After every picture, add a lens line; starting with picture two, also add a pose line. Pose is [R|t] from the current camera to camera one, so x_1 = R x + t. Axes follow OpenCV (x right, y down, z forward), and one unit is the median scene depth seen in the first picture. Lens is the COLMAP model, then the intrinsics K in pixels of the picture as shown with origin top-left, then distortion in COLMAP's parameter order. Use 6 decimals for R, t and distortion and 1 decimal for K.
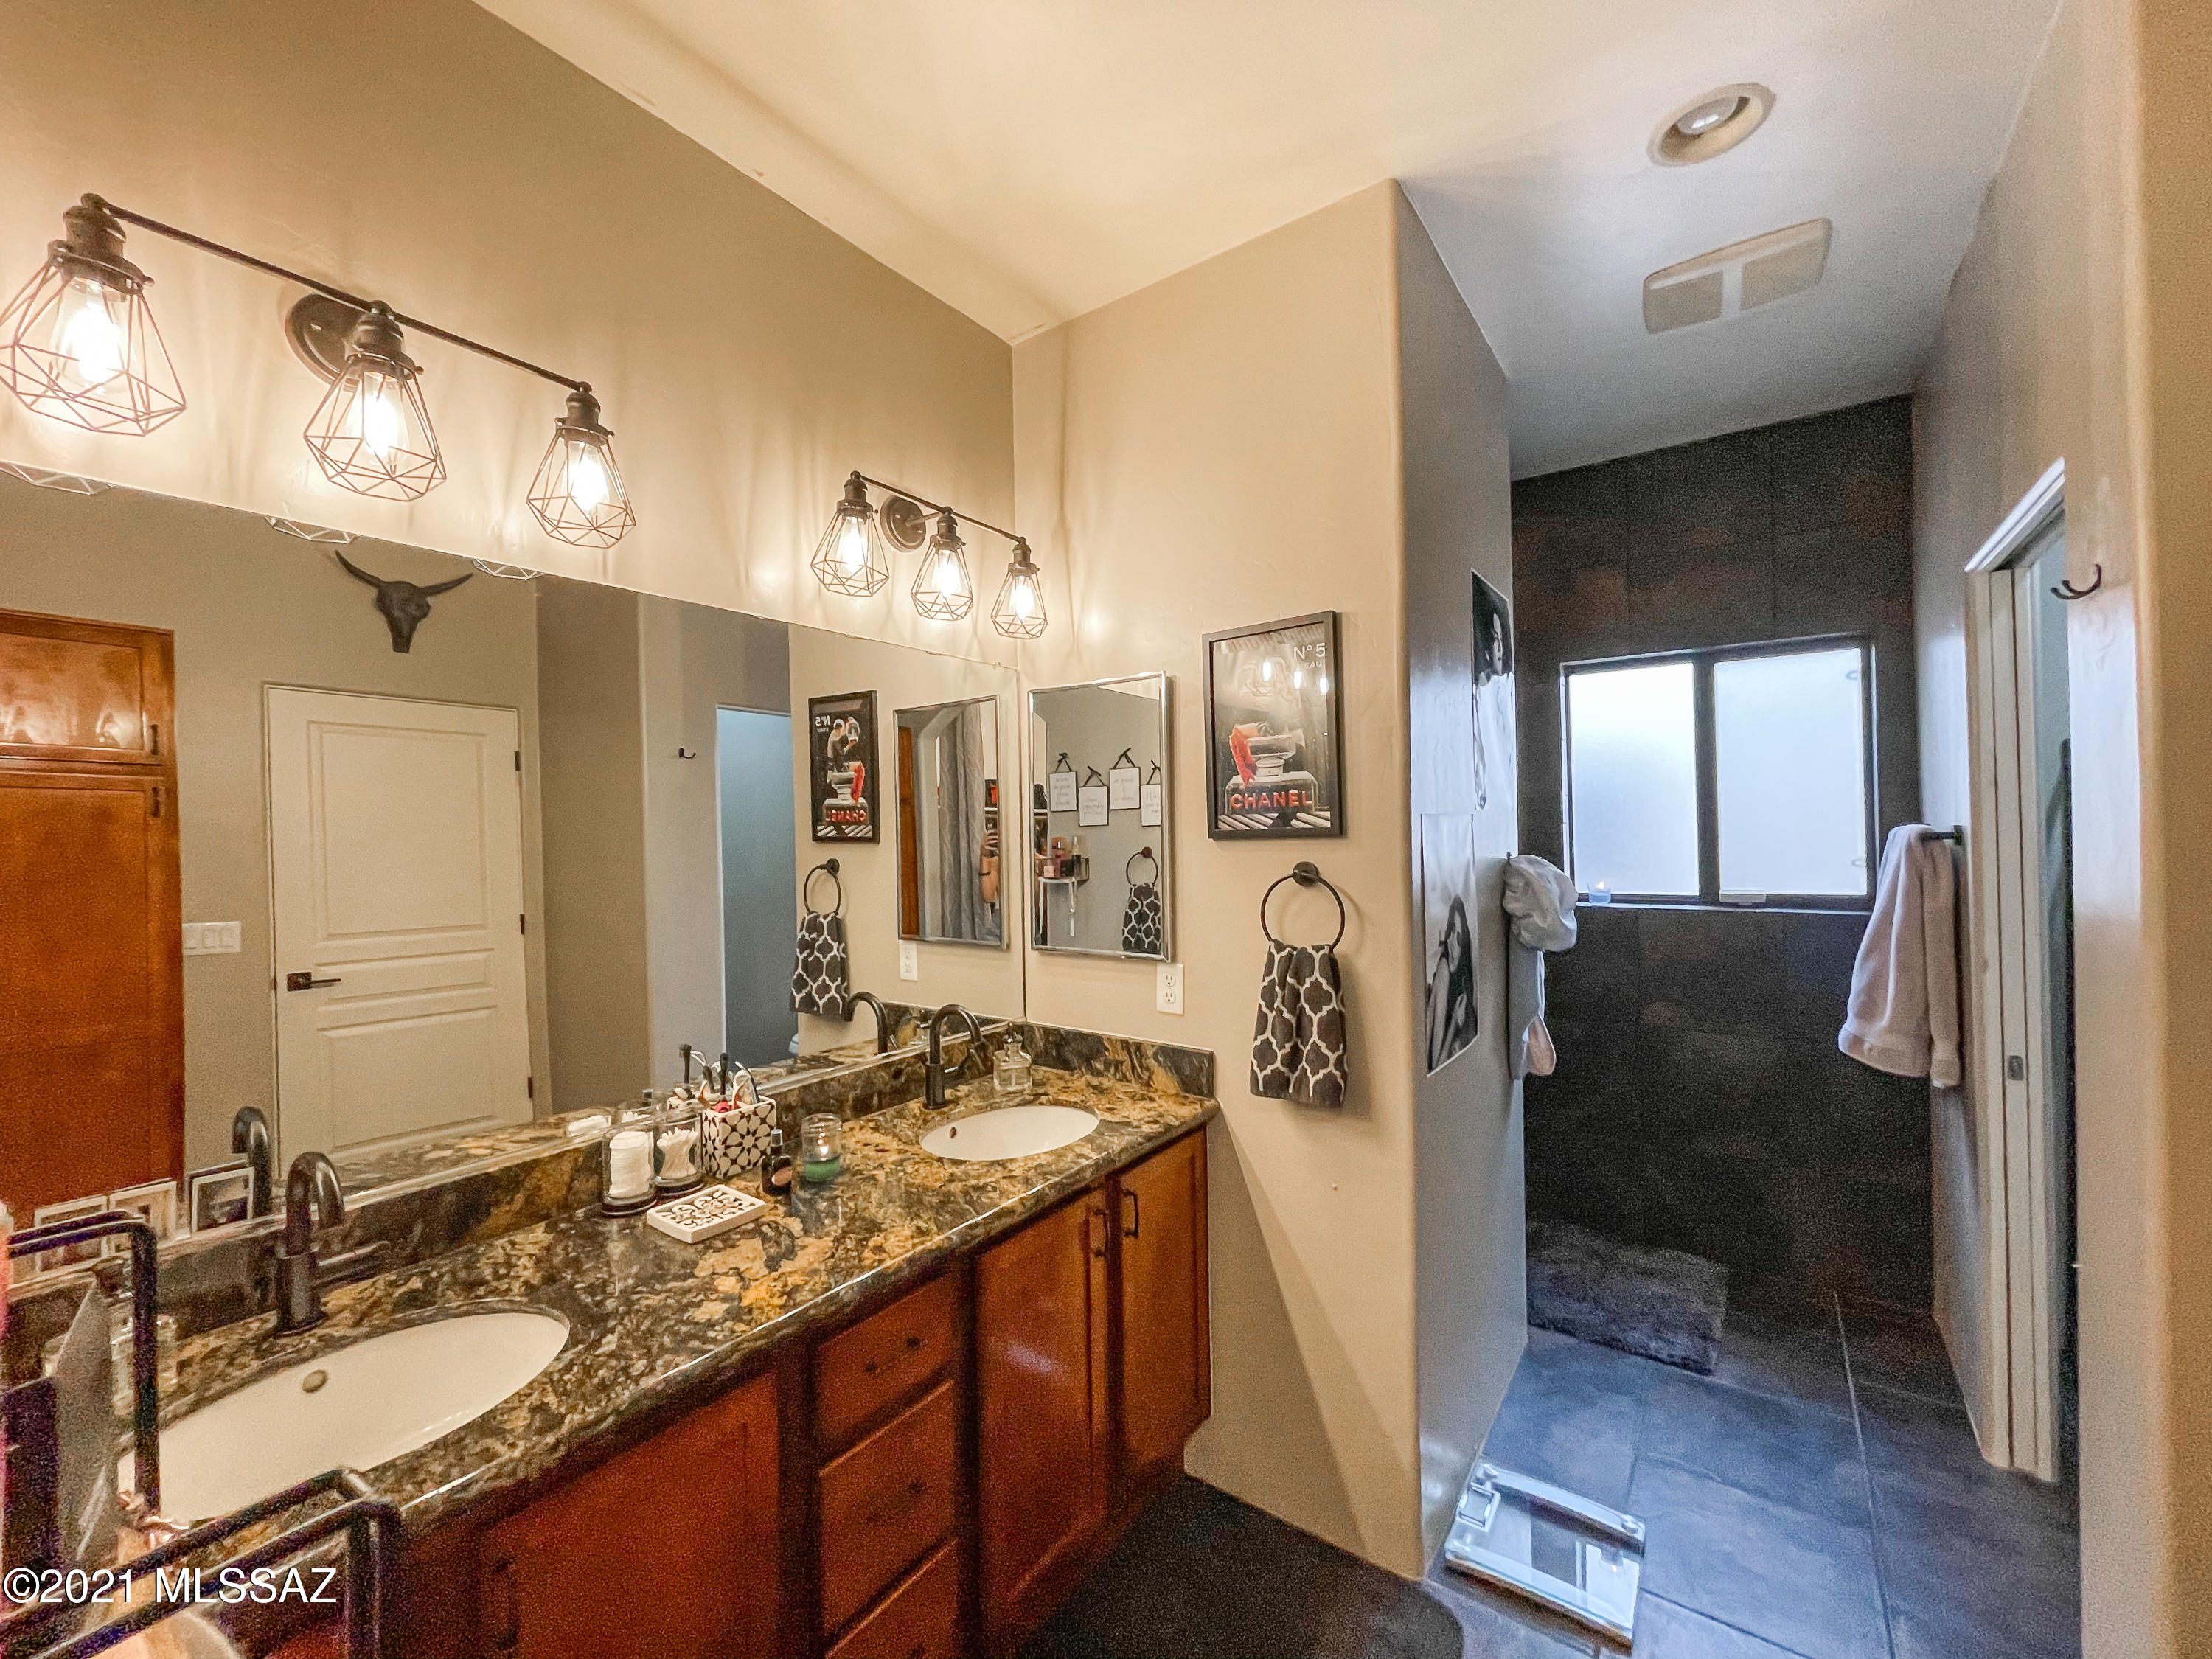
lens RADIAL K [[894.3, 0, 1103.5], [0, 894.3, 828.9], [0, 0, 1]] dist [-0.002748, -0.001813]
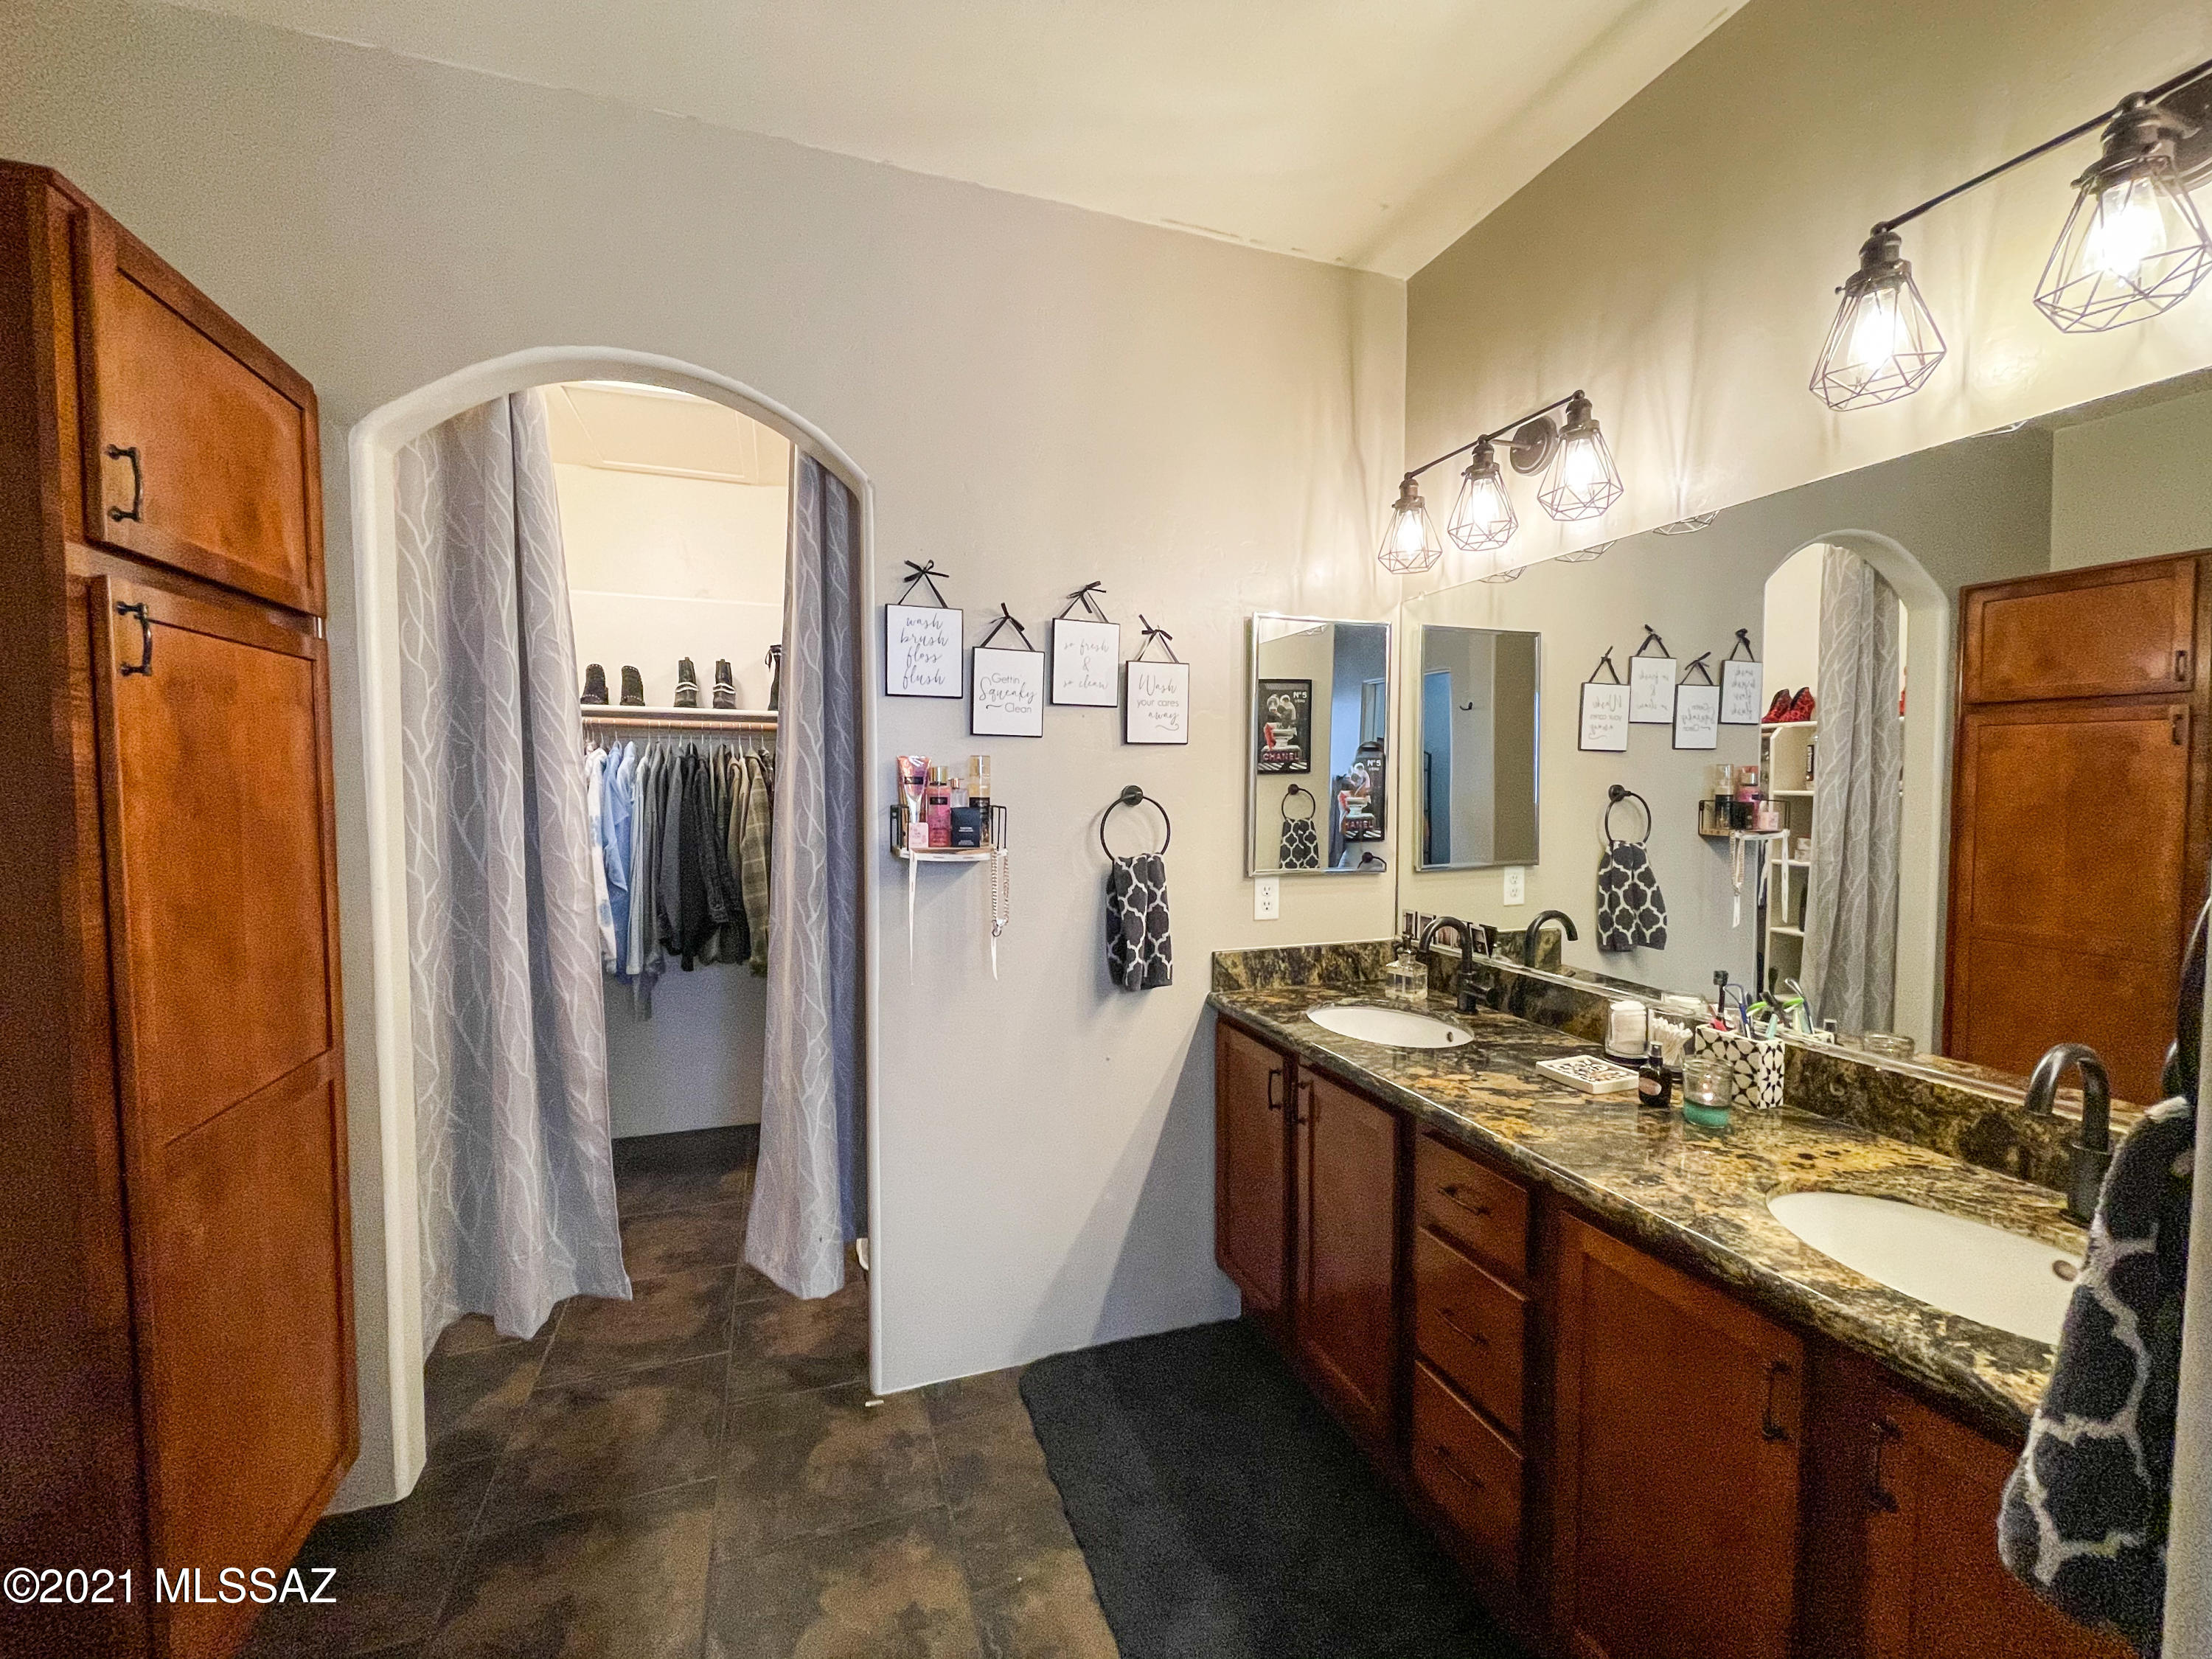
lens RADIAL K [[894.3, 0, 1105.1], [0, 894.3, 822.3], [0, 0, 1]] dist [-0.002748, -0.001813]
pose [[-0.563771, 0.057649, -0.823917, 0.923175], [0.016841, 0.998156, 0.058316, 0.020092], [0.825760, 0.019002, -0.563702, 1.200672]]
